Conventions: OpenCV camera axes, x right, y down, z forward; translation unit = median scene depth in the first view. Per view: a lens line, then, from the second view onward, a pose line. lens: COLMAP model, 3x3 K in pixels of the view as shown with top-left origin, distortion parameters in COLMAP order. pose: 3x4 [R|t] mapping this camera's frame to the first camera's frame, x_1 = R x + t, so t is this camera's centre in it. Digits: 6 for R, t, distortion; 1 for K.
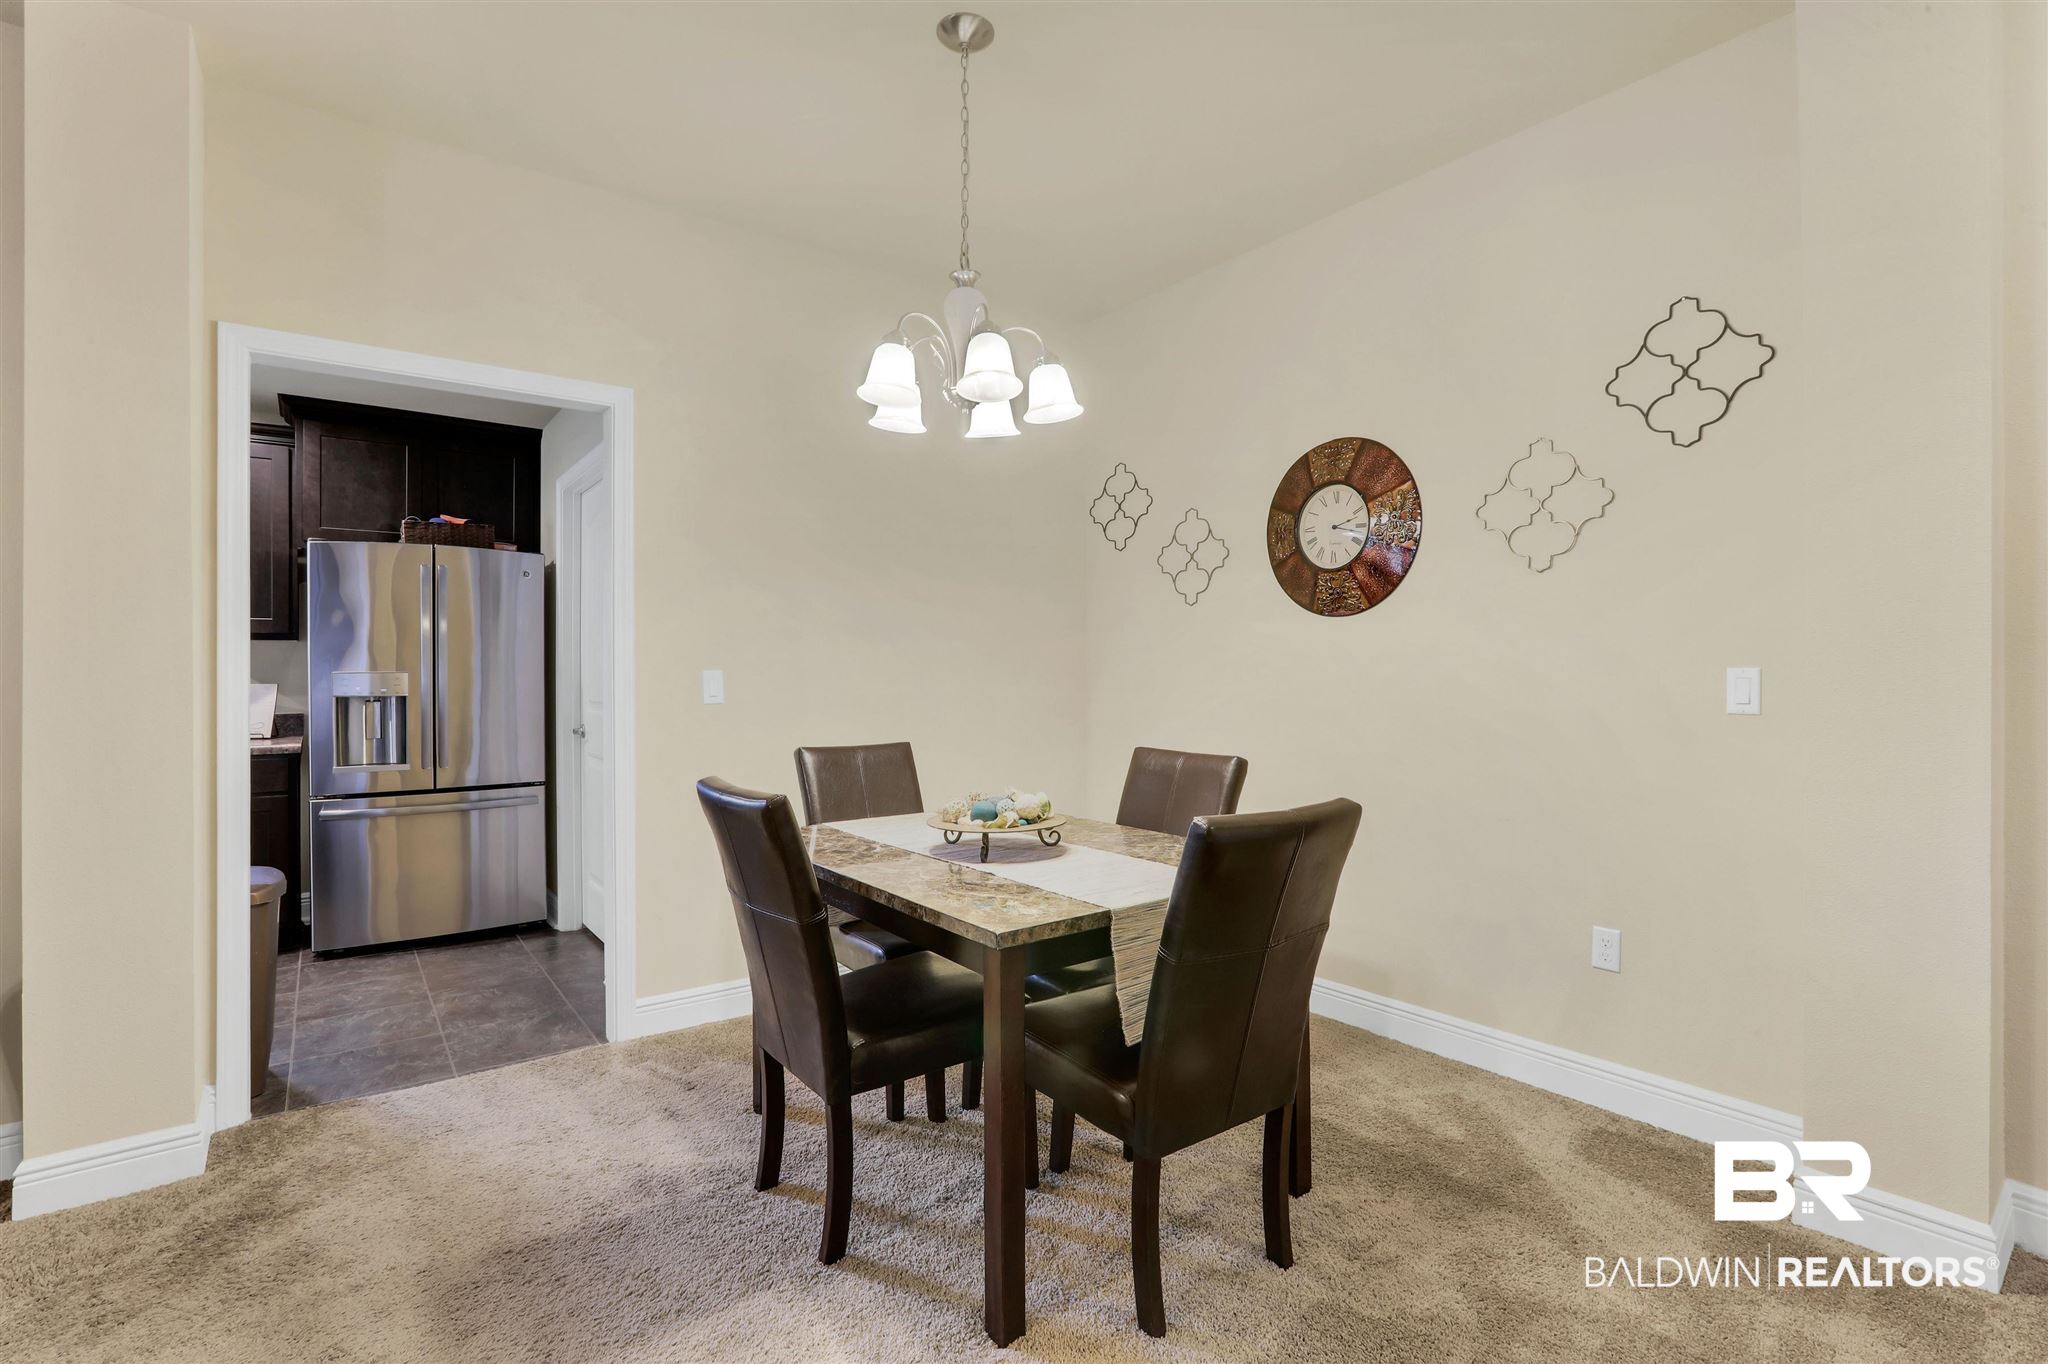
lens RADIAL K [[969.6, 0, 1041.7], [0, 969.6, 674.4], [0, 0, 1]] dist [-0.000806, -0.000003]
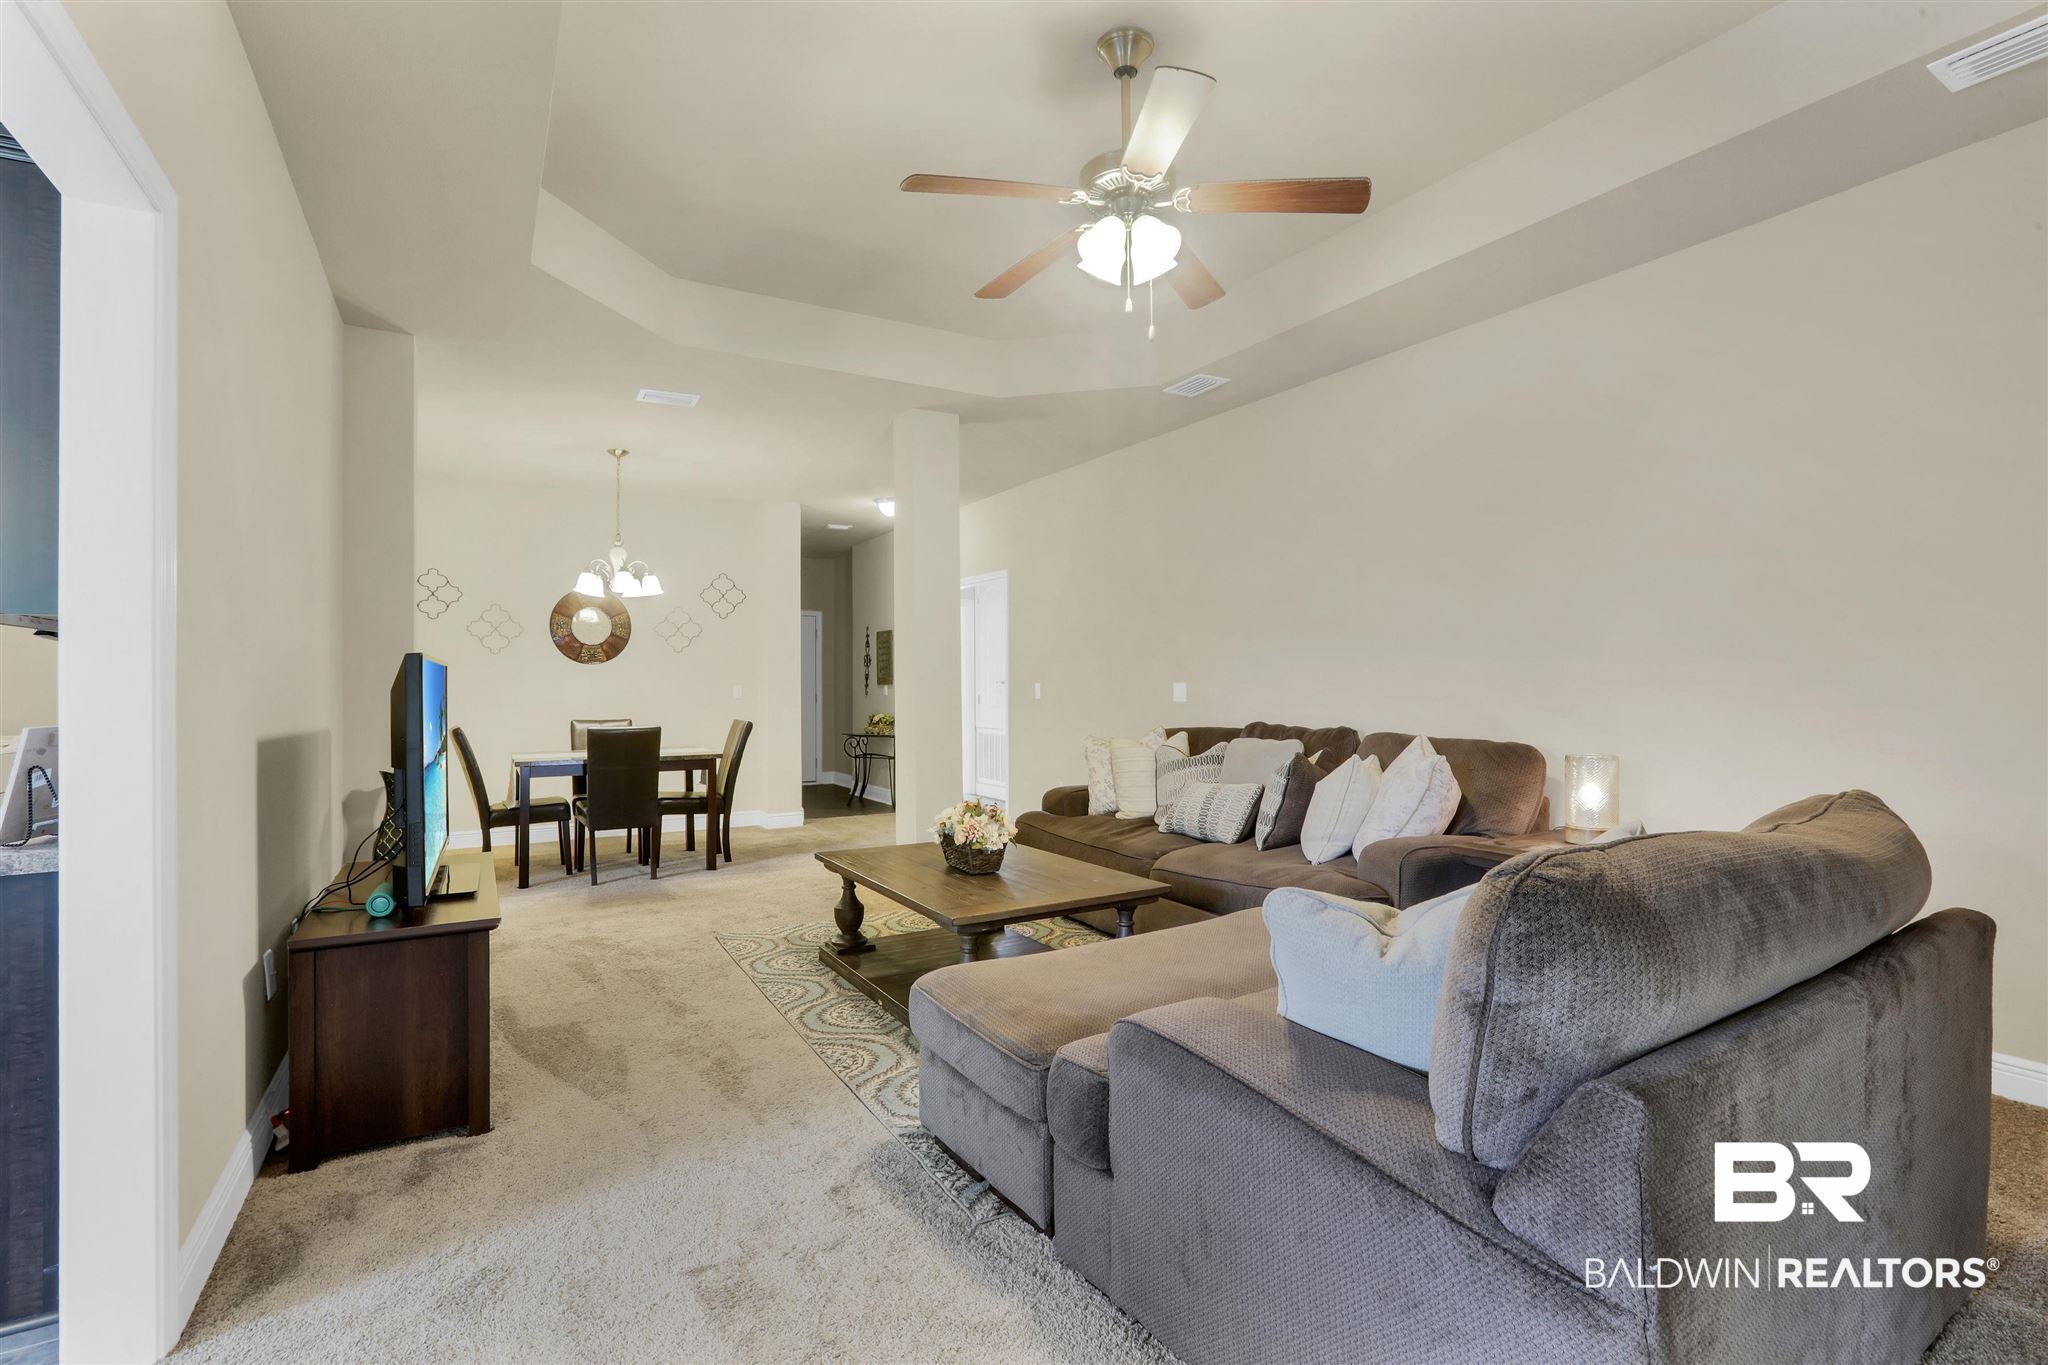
lens RADIAL K [[969.6, 0, 1041.7], [0, 969.6, 674.9], [0, 0, 1]] dist [-0.000806, -0.000003]
pose [[0.102414, 0.002771, 0.994738, -1.881880], [0.008068, 0.999961, -0.003616, -0.017227], [-0.994709, 0.008396, 0.102388, -0.310751]]
